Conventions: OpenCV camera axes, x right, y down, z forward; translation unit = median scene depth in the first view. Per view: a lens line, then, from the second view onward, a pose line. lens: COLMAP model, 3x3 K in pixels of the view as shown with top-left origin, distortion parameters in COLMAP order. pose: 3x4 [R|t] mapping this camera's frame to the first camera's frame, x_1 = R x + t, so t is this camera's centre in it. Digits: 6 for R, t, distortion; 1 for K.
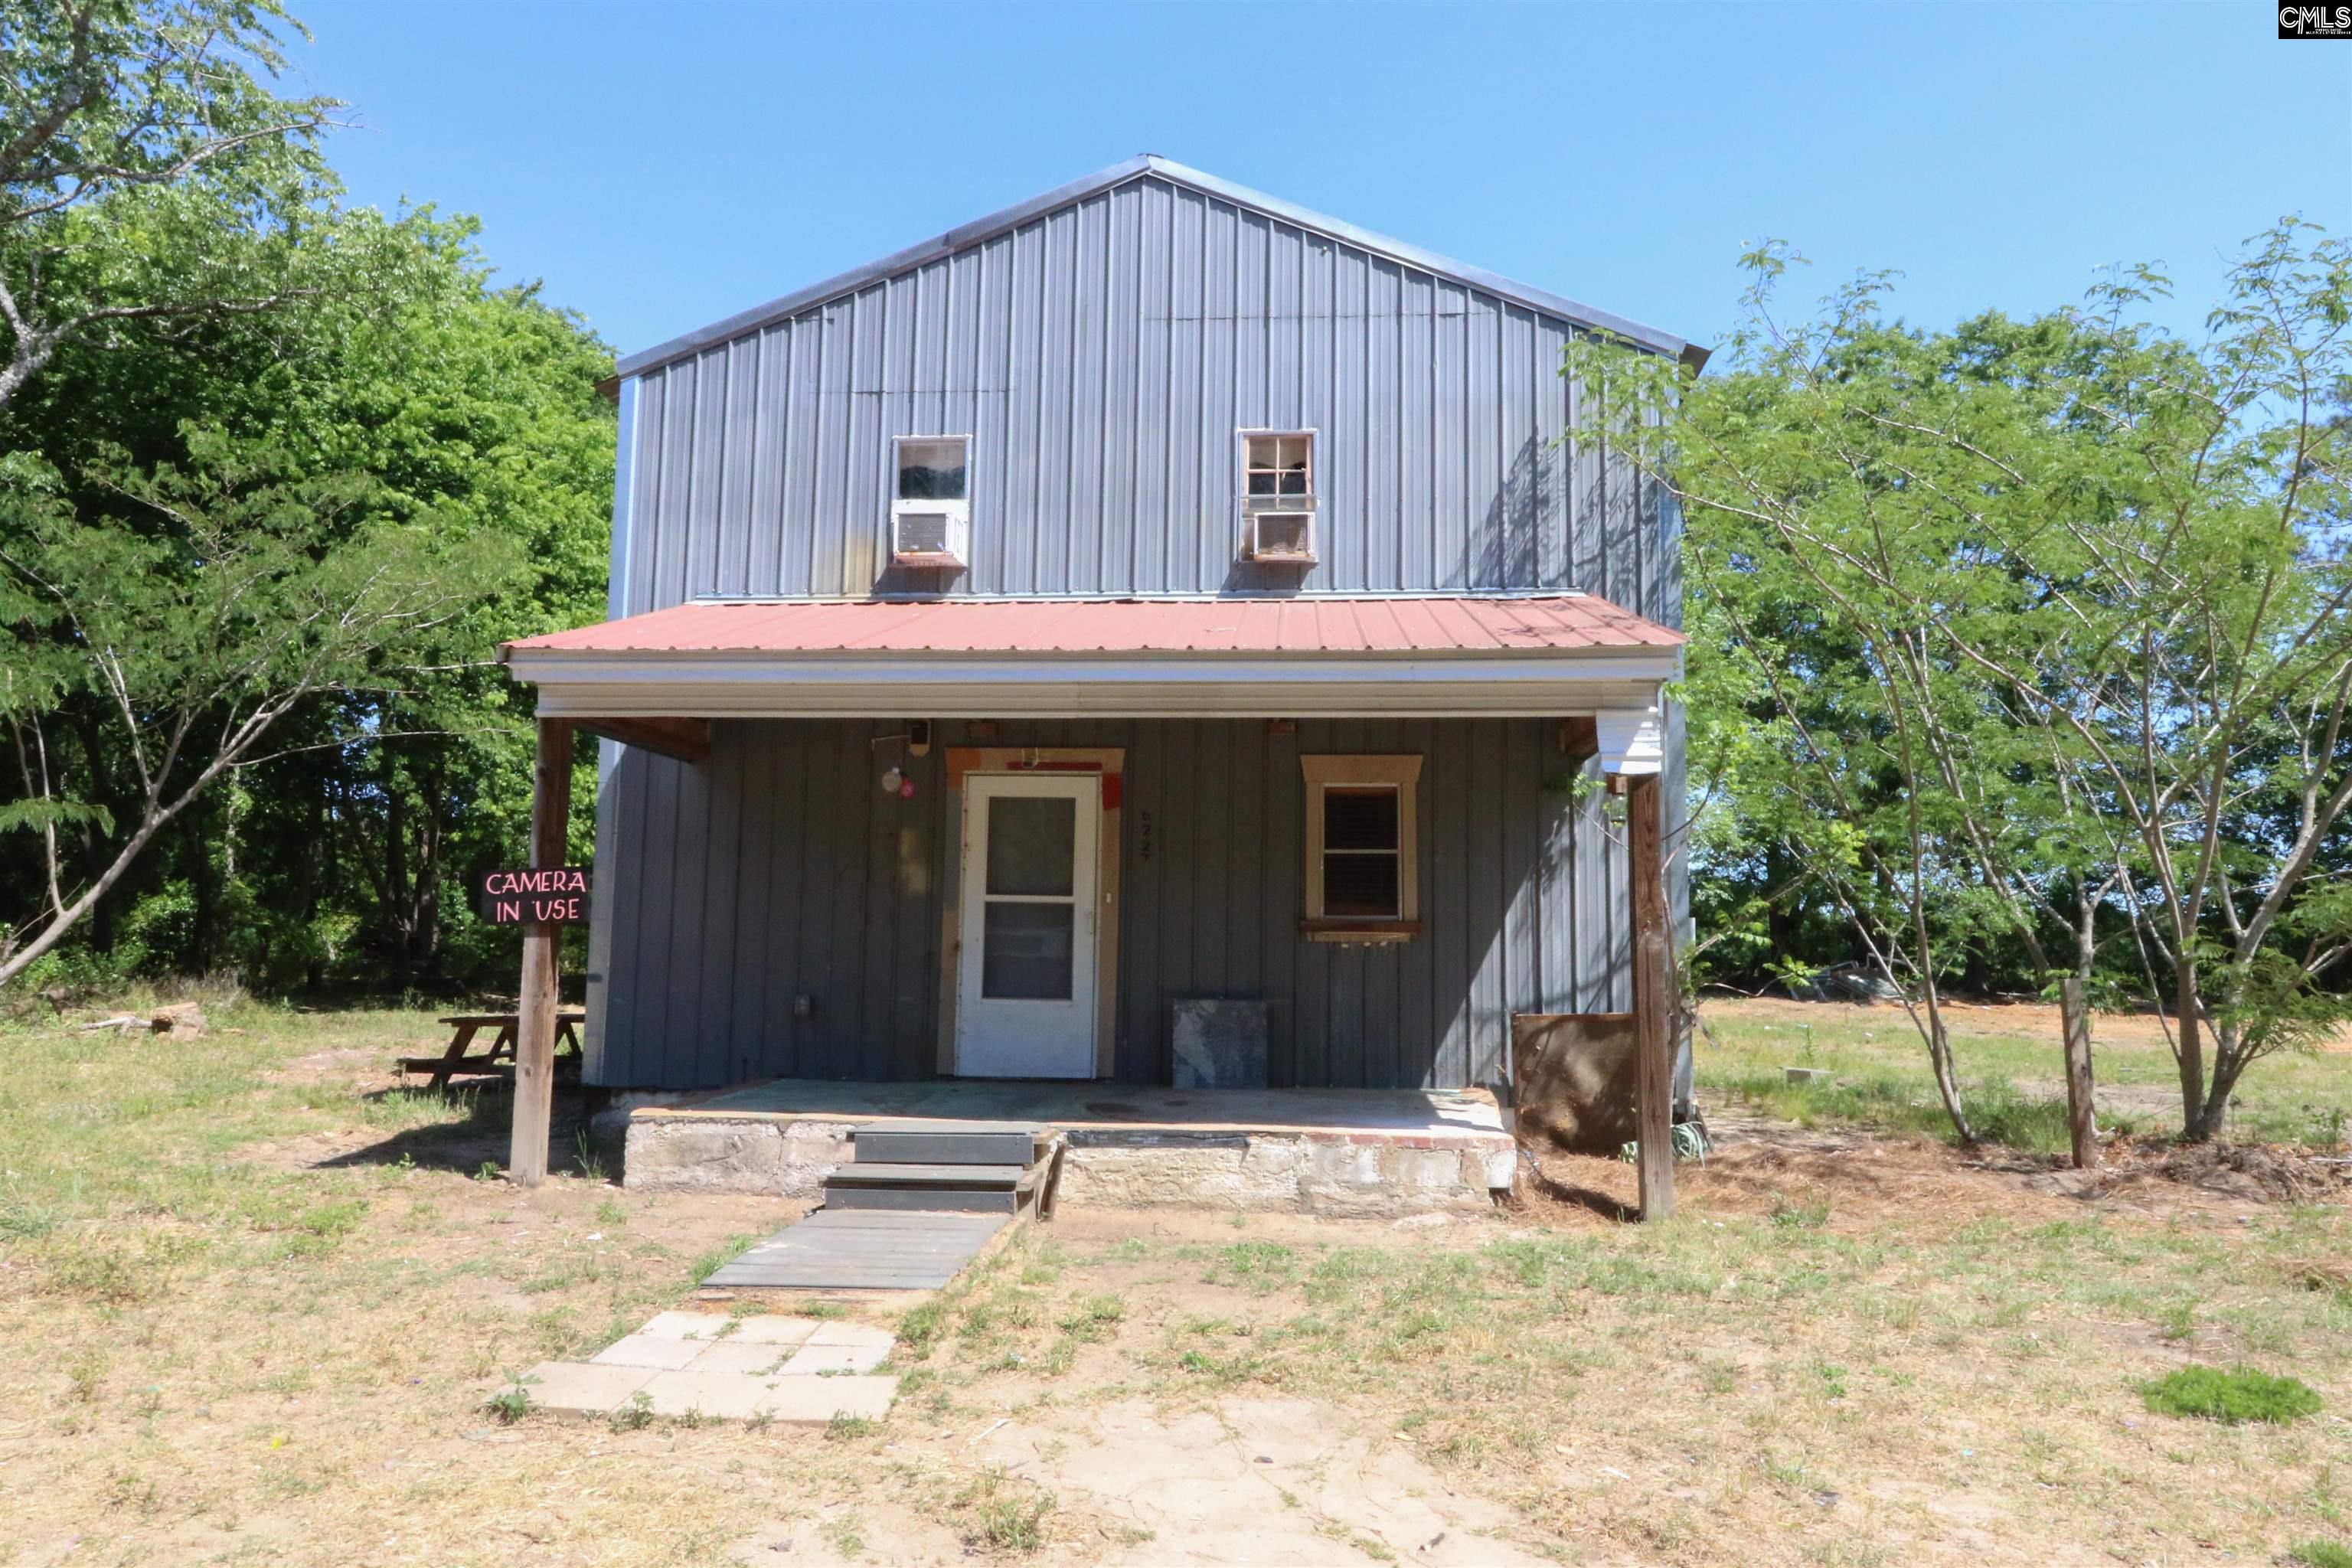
lens RADIAL K [[1463.4, 0, 1174.8], [0, 1463.4, 782.5], [0, 0, 1]] dist [0.000217, -0.000079]
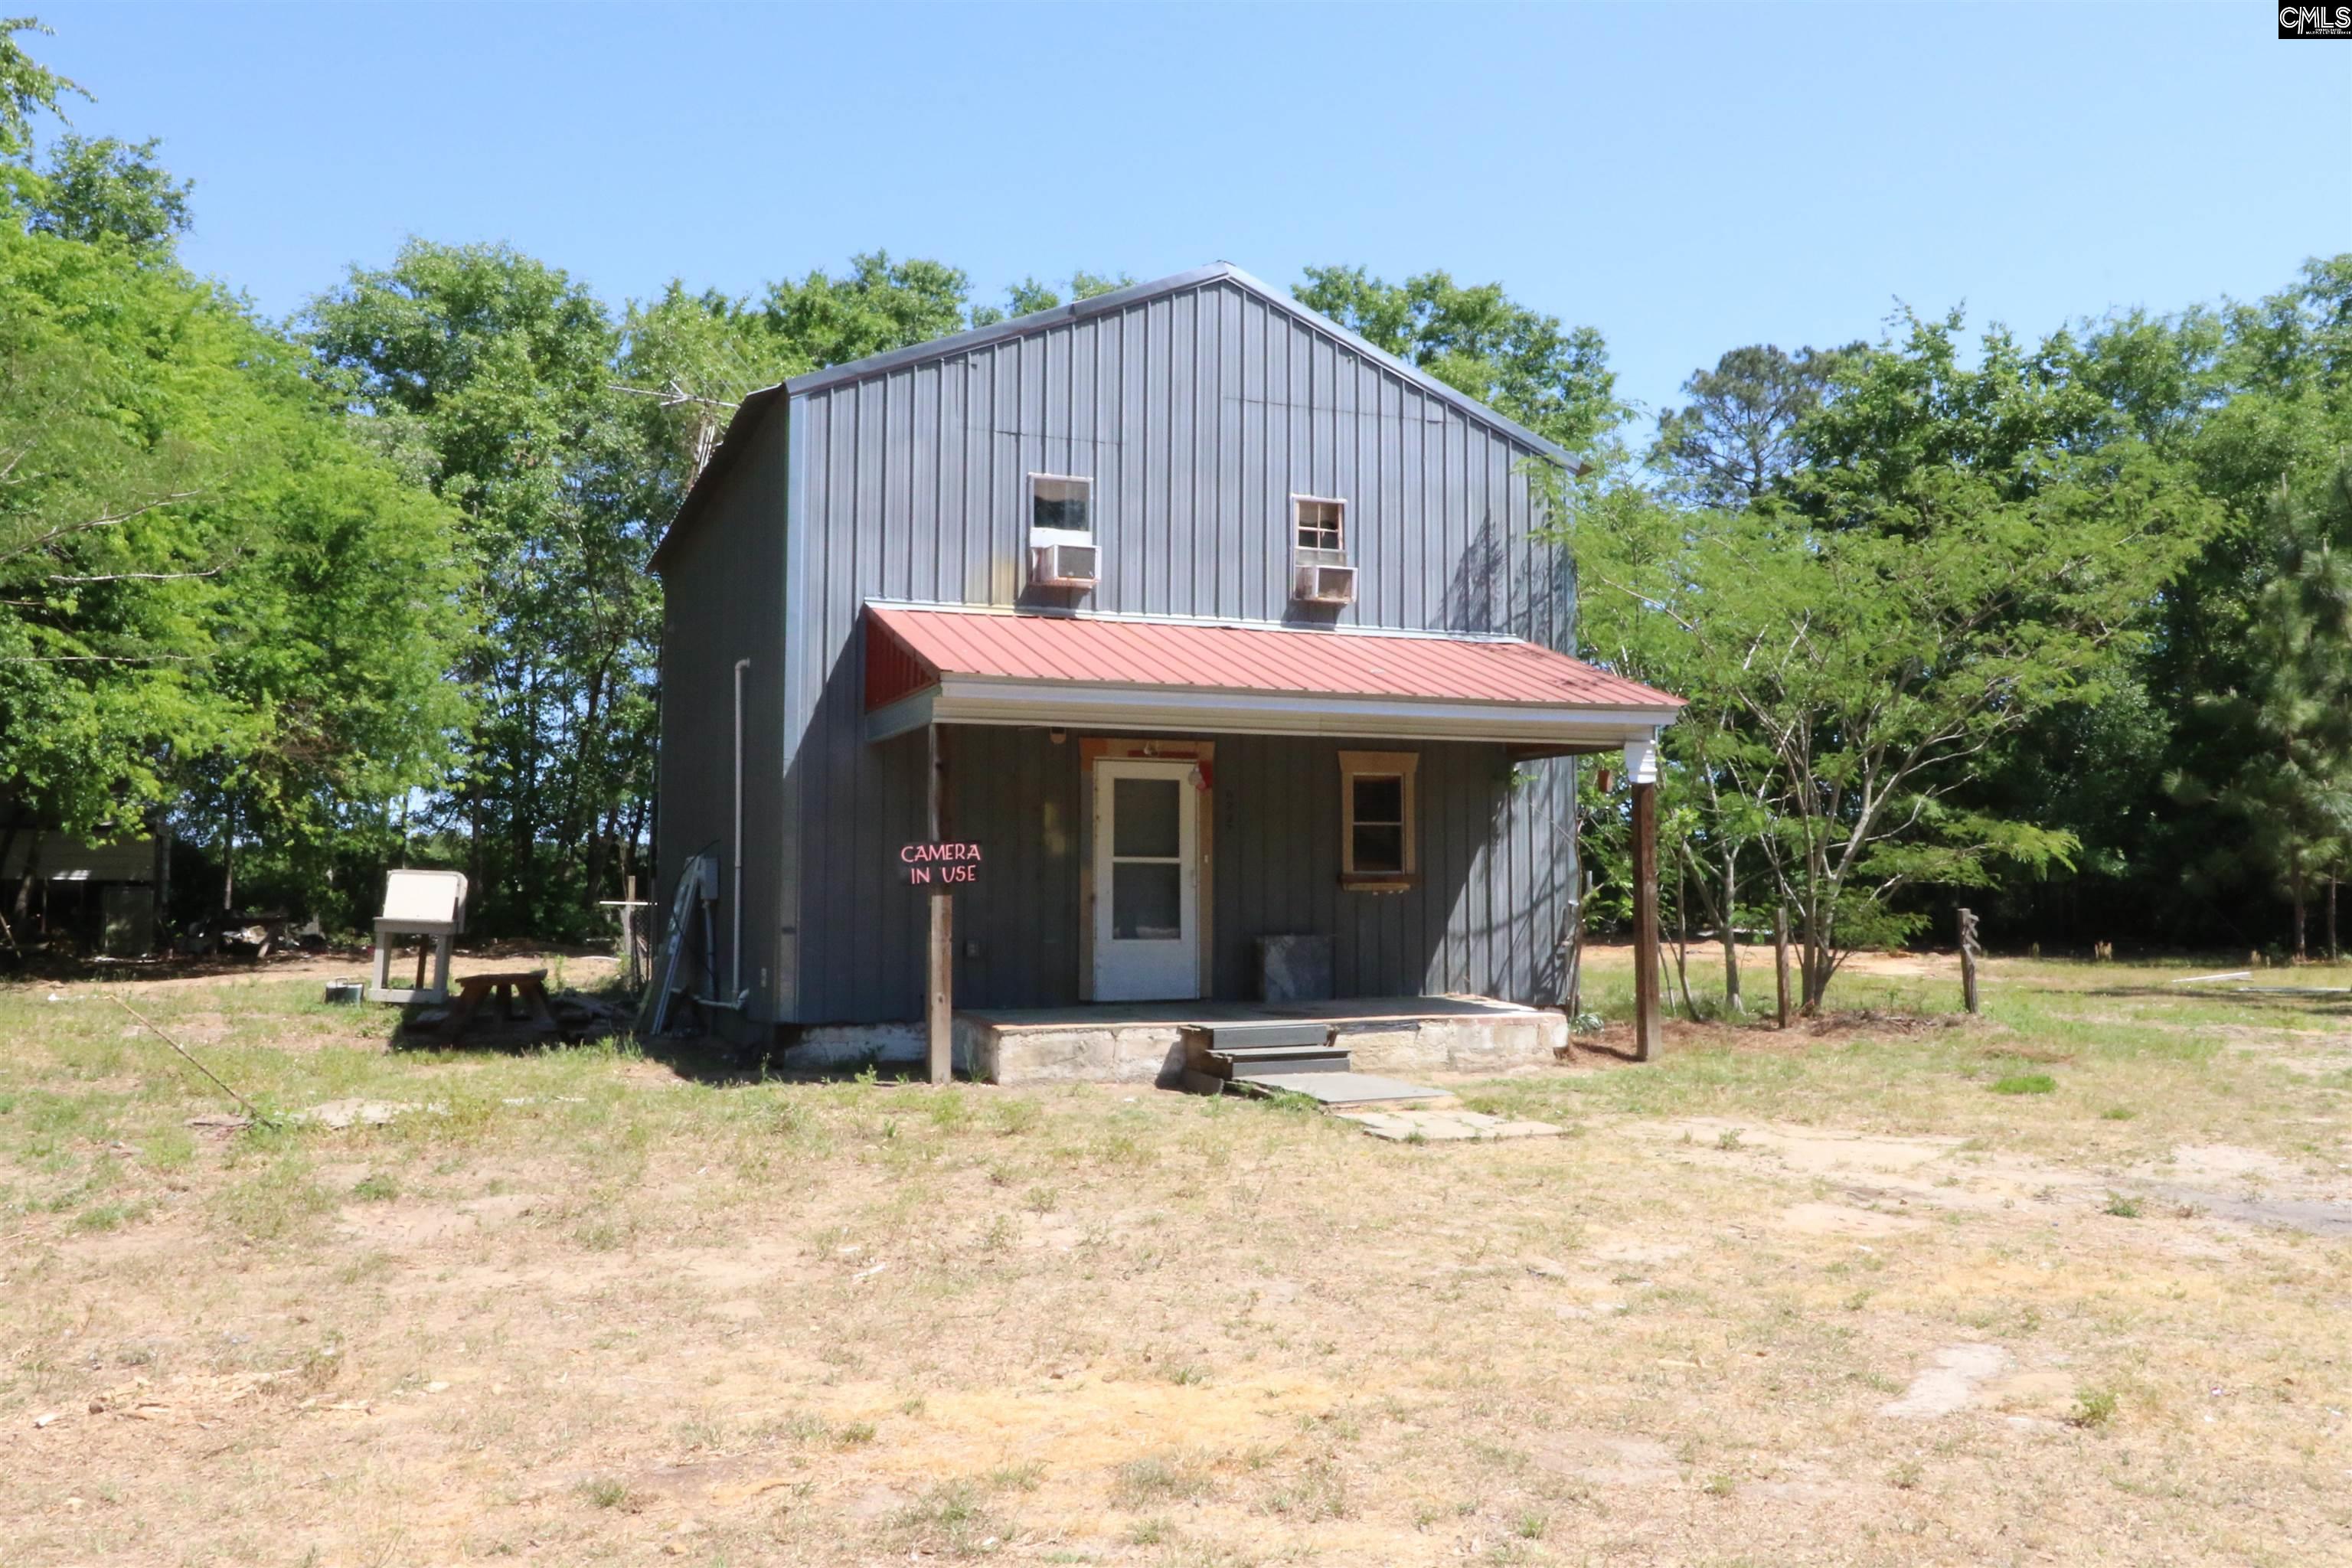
lens RADIAL K [[1828.8, 0, 1178.0], [0, 1828.8, 784.0], [0, 0, 1]] dist [-0.001685, 0.012357]
pose [[0.897219, 0.012563, 0.441407, -0.771997], [-0.035807, 0.998373, 0.044367, -0.056503], [-0.440132, -0.055612, 0.896209, -0.420293]]
